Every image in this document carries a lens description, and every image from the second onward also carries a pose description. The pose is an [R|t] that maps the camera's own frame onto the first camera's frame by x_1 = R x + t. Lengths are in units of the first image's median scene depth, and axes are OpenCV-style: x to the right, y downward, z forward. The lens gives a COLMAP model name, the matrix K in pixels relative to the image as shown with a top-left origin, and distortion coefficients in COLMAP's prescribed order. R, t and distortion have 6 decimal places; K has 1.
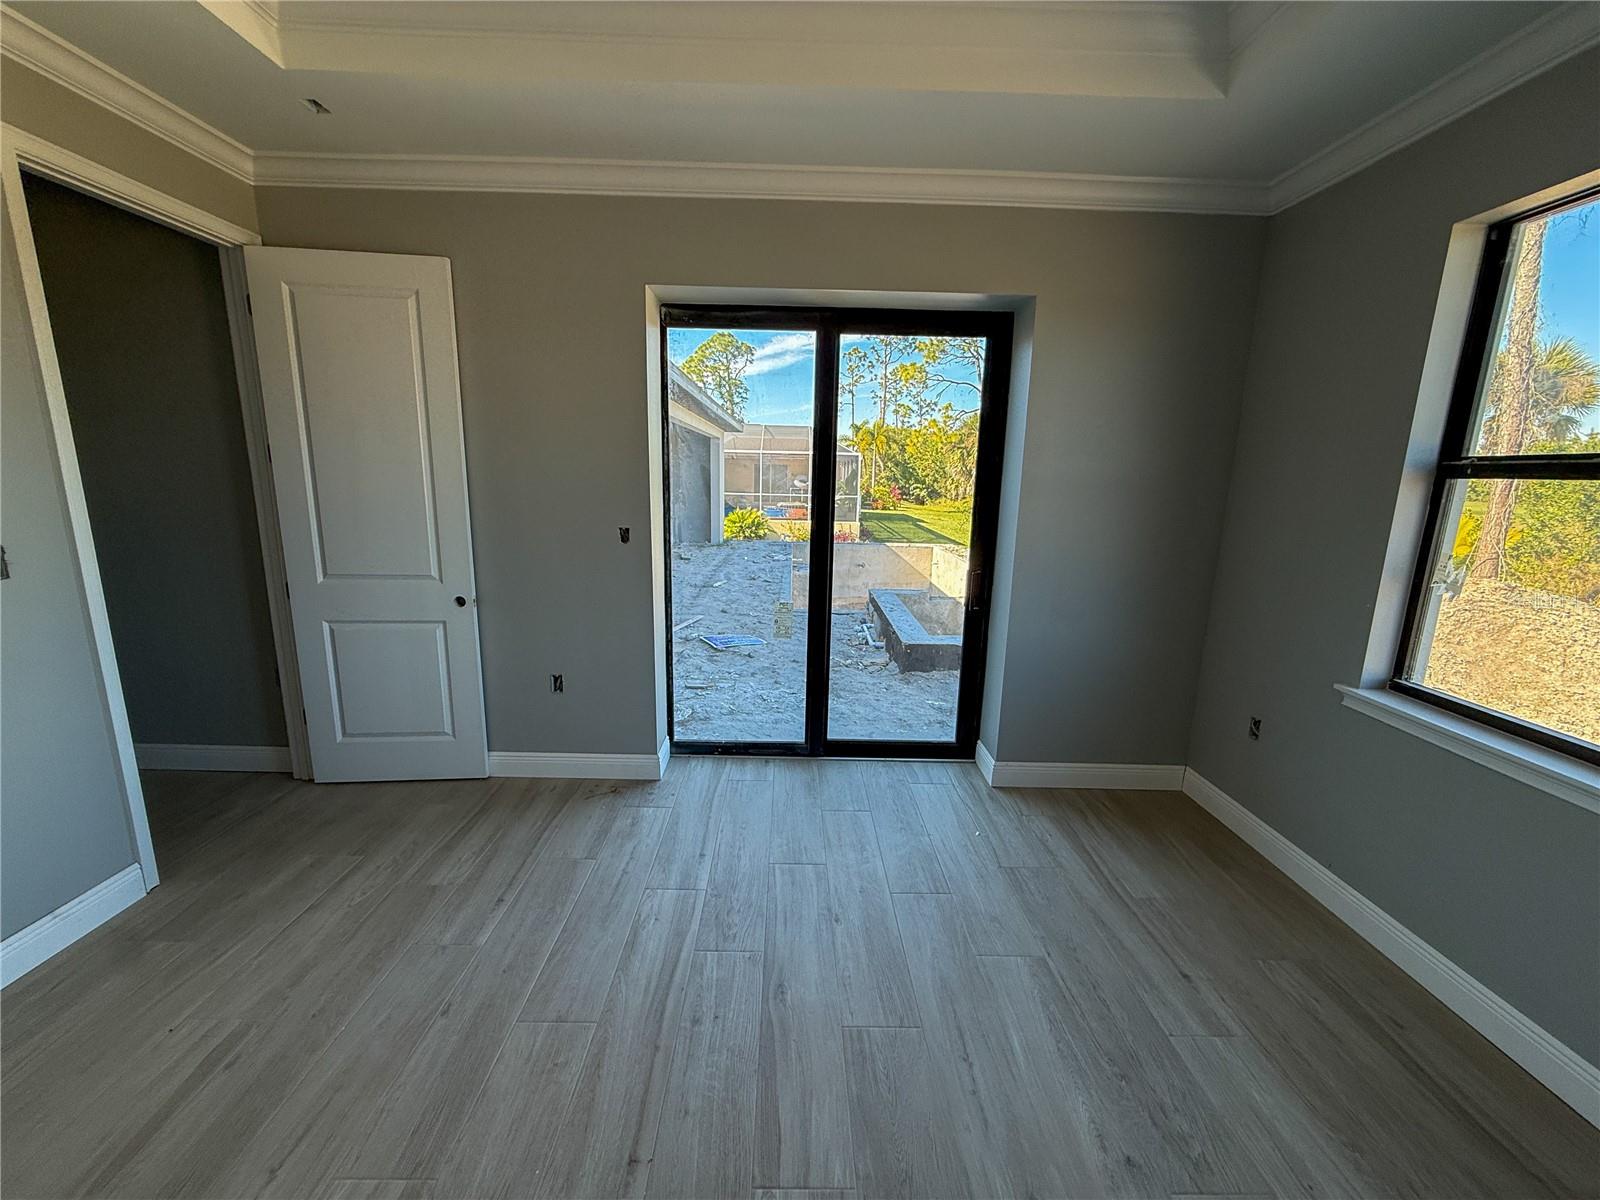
lens RADIAL K [[636.7, 0, 795.6], [0, 636.7, 601.3], [0, 0, 1]] dist [-0.000868, 0.000429]
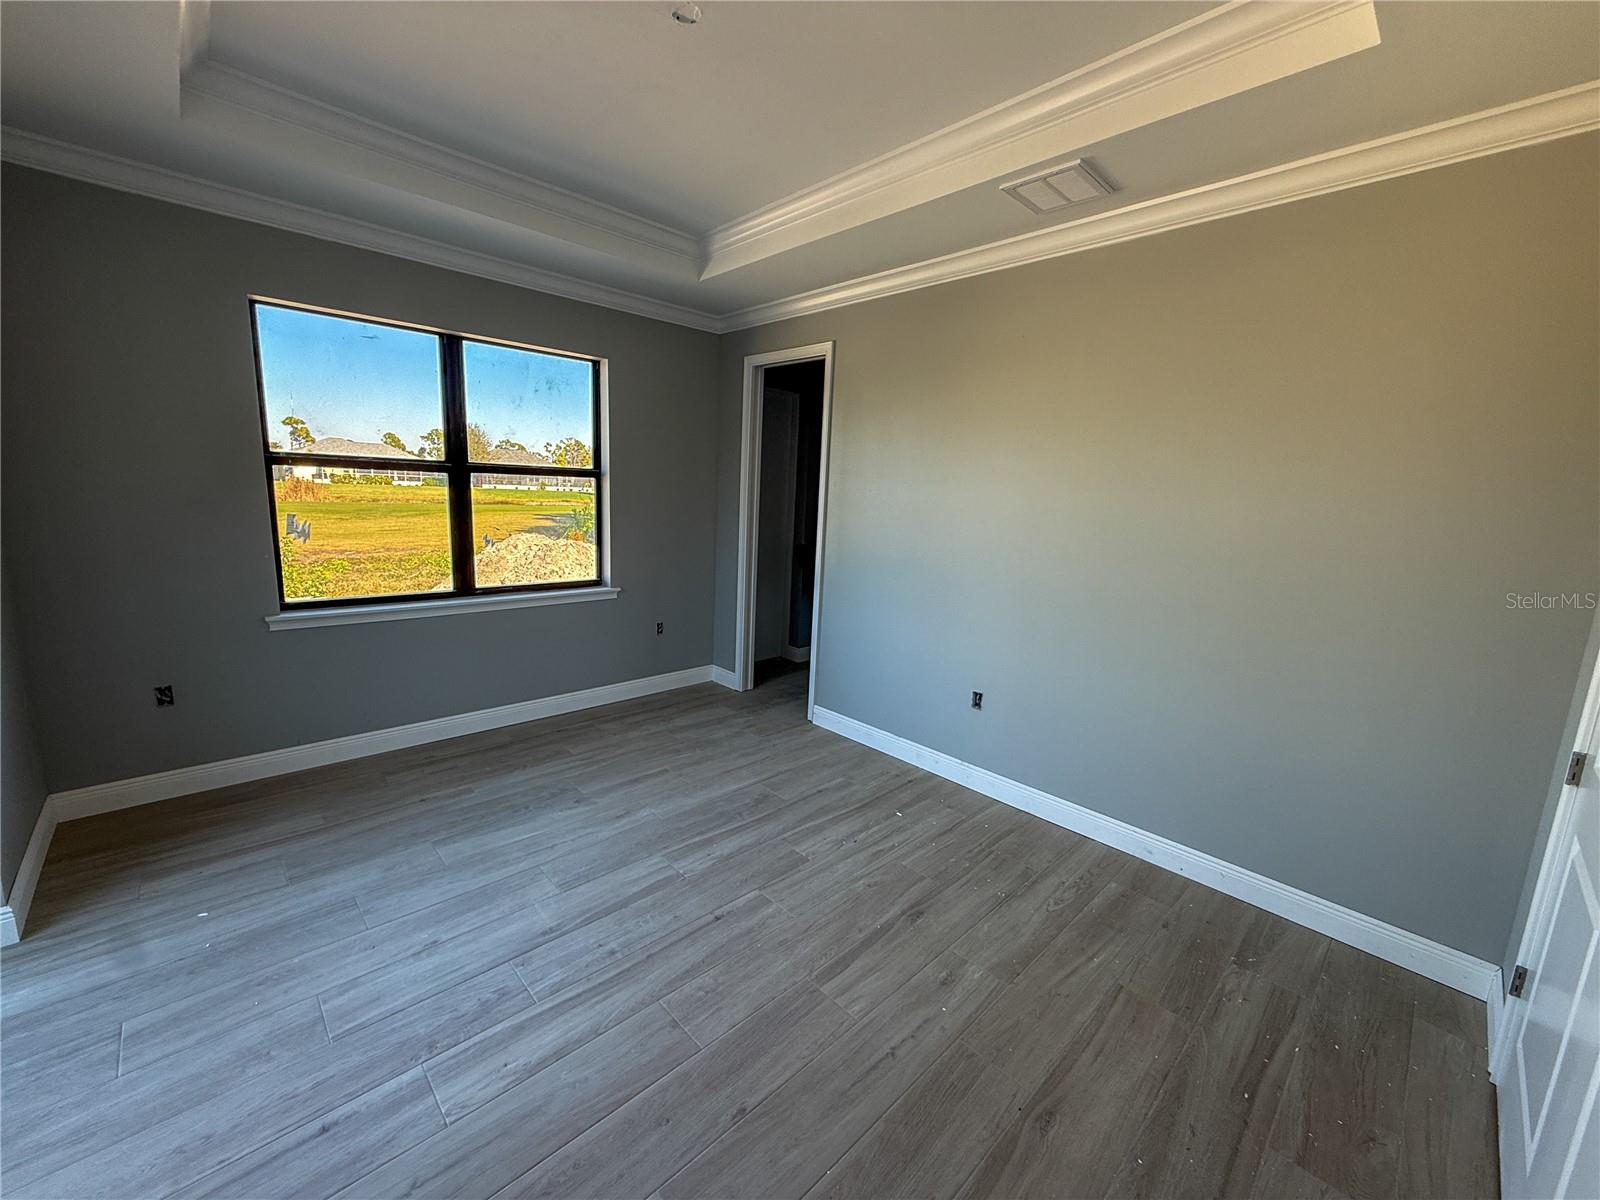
lens RADIAL K [[636.7, 0, 795.6], [0, 636.7, 601.3], [0, 0, 1]] dist [-0.000868, 0.000429]
pose [[-0.683035, -0.180515, 0.707727, -1.071697], [0.085384, 0.942599, 0.322827, -0.301374], [-0.725377, 0.280931, -0.628415, 1.265447]]
